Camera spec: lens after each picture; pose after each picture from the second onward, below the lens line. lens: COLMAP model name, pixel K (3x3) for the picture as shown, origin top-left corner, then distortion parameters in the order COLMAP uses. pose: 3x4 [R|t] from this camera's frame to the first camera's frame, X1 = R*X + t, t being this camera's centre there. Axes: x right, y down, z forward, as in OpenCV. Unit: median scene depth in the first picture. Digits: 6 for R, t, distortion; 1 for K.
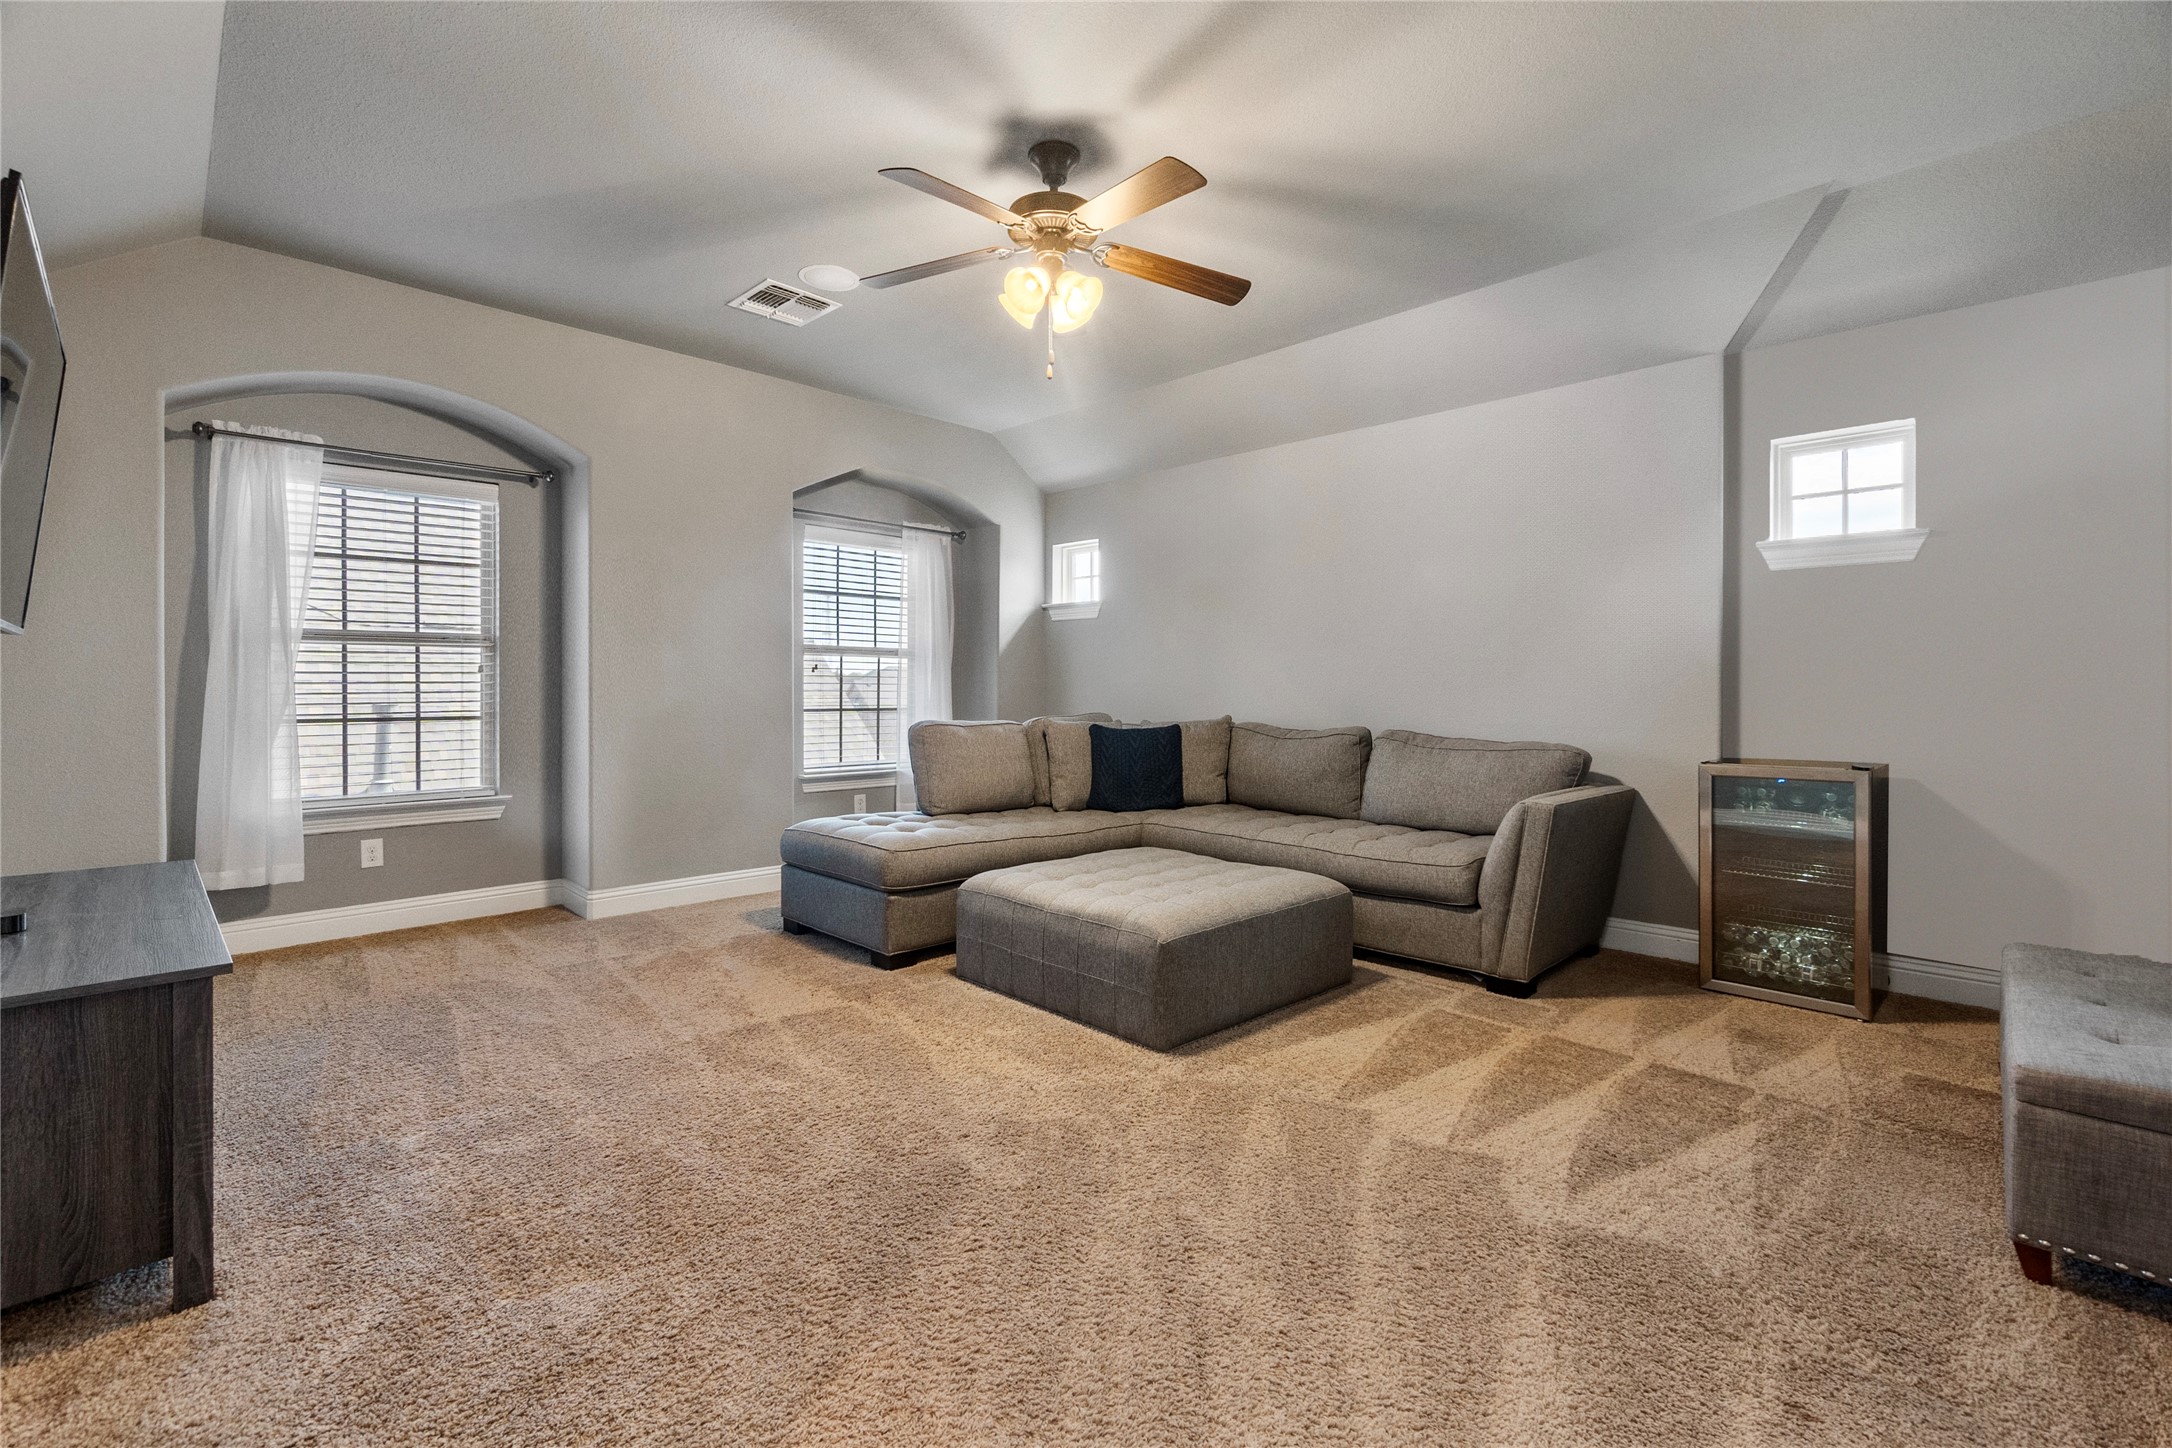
lens RADIAL K [[959.6, 0, 1082.6], [0, 959.6, 703.0], [0, 0, 1]] dist [-0.008967, 0.002630]
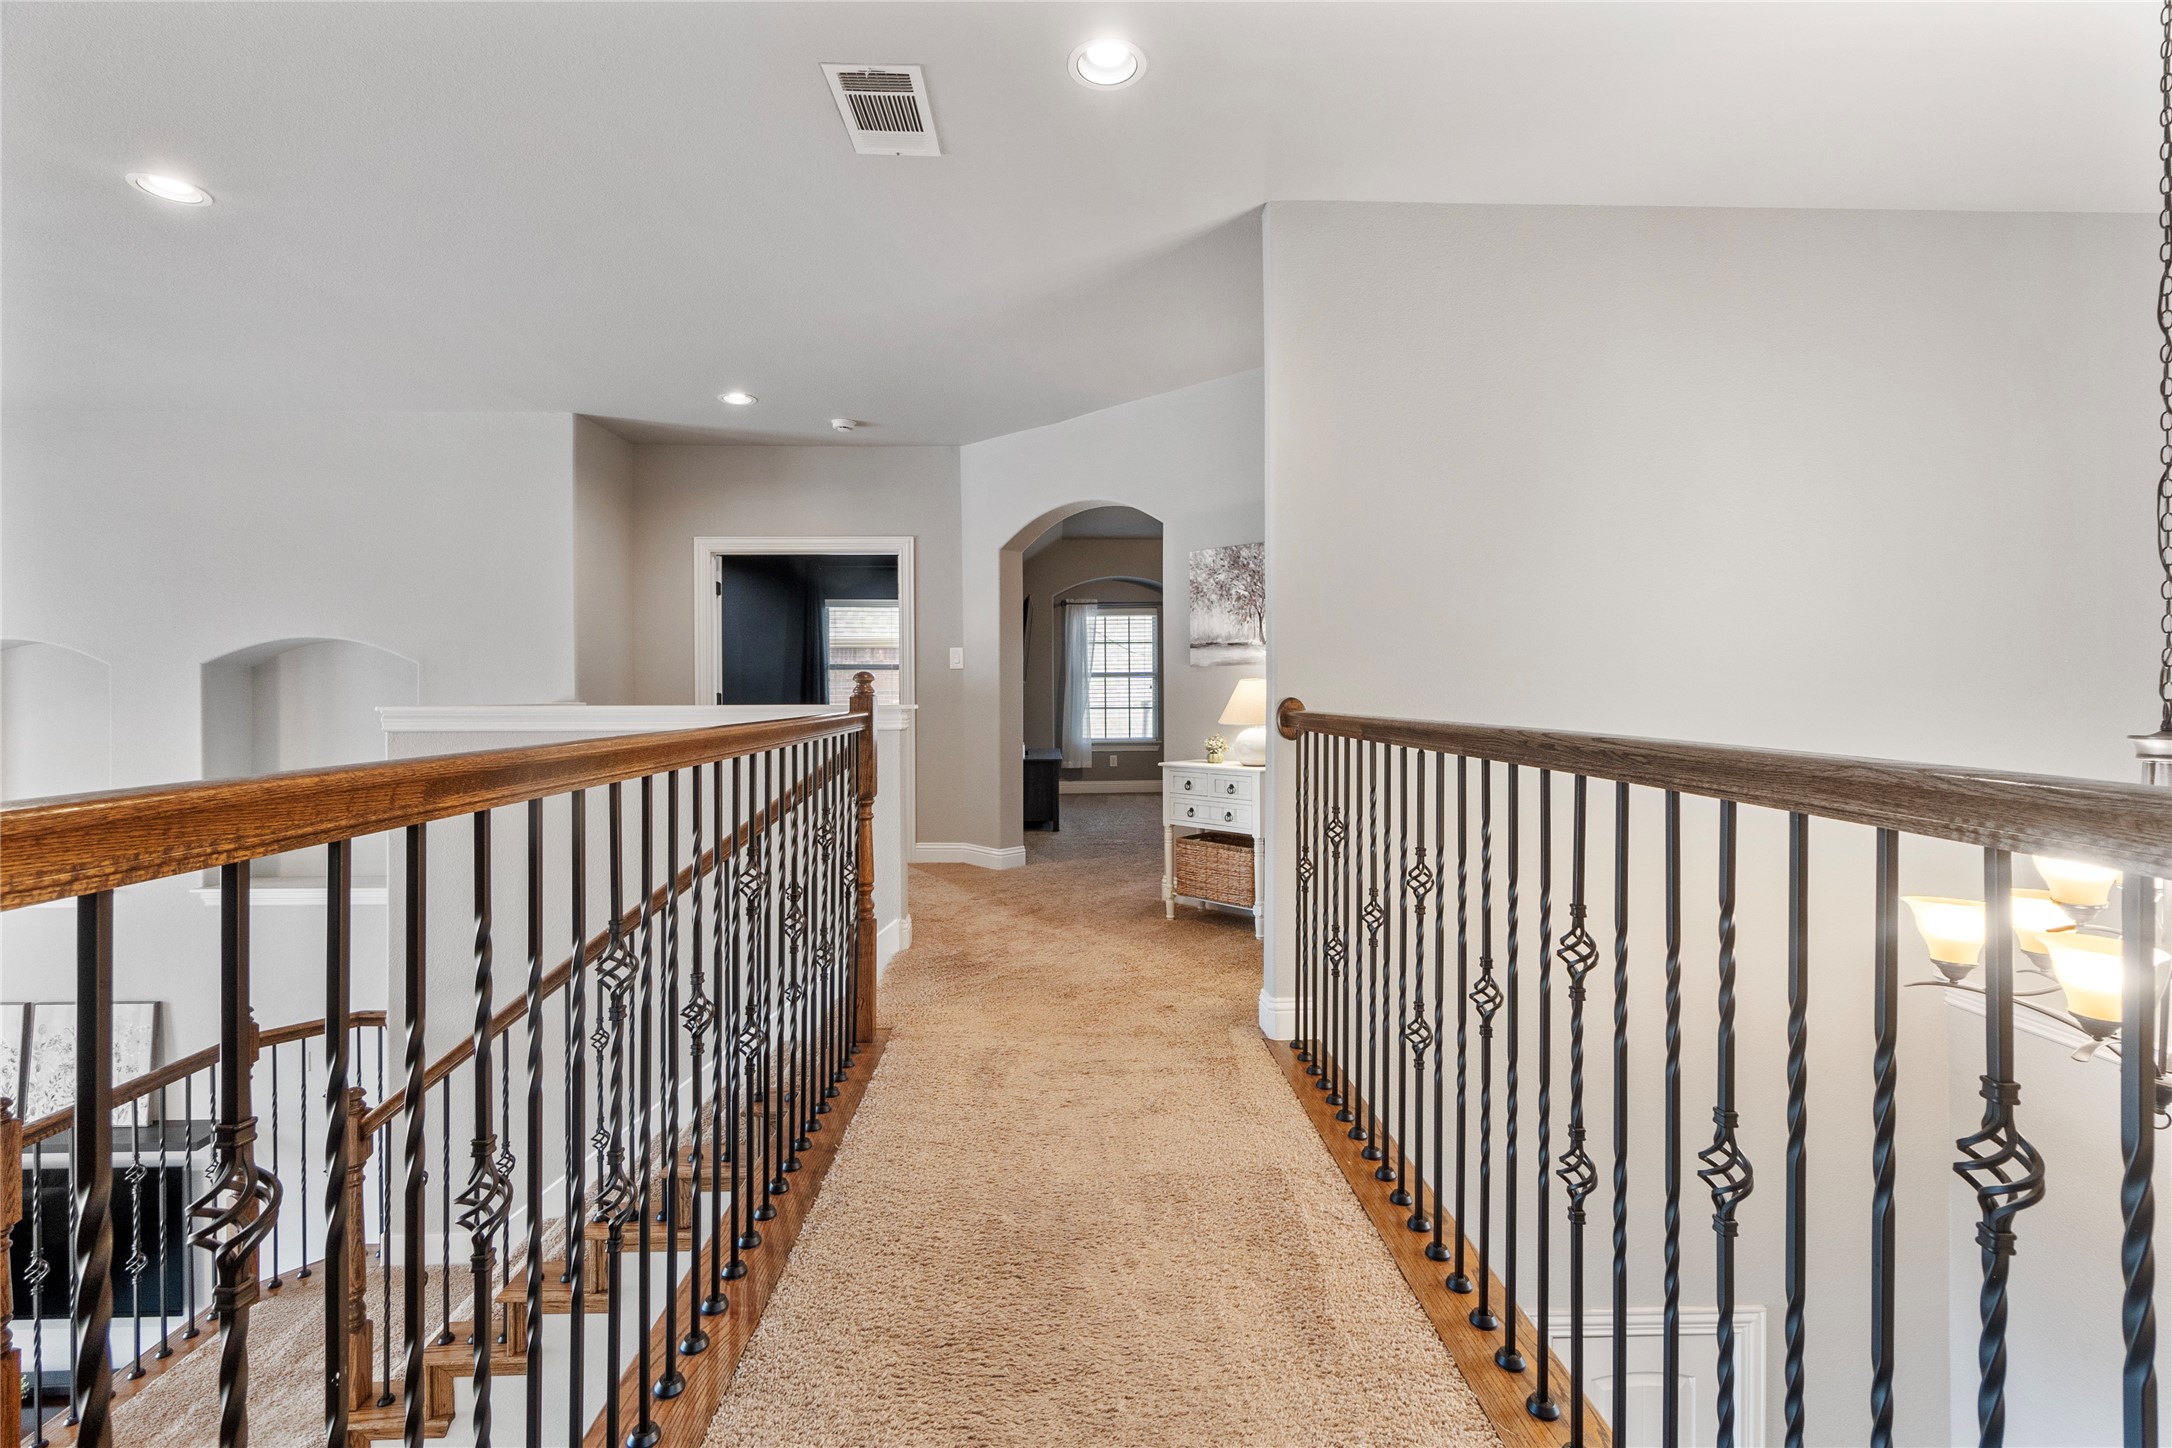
lens RADIAL K [[959.6, 0, 1086.9], [0, 959.6, 708.1], [0, 0, 1]] dist [-0.008967, 0.002630]
pose [[0.740590, 0.001451, -0.671956, 0.966666], [-0.000726, 0.999999, 0.001360, 0.016499], [0.671957, -0.000520, 0.740590, -0.983940]]
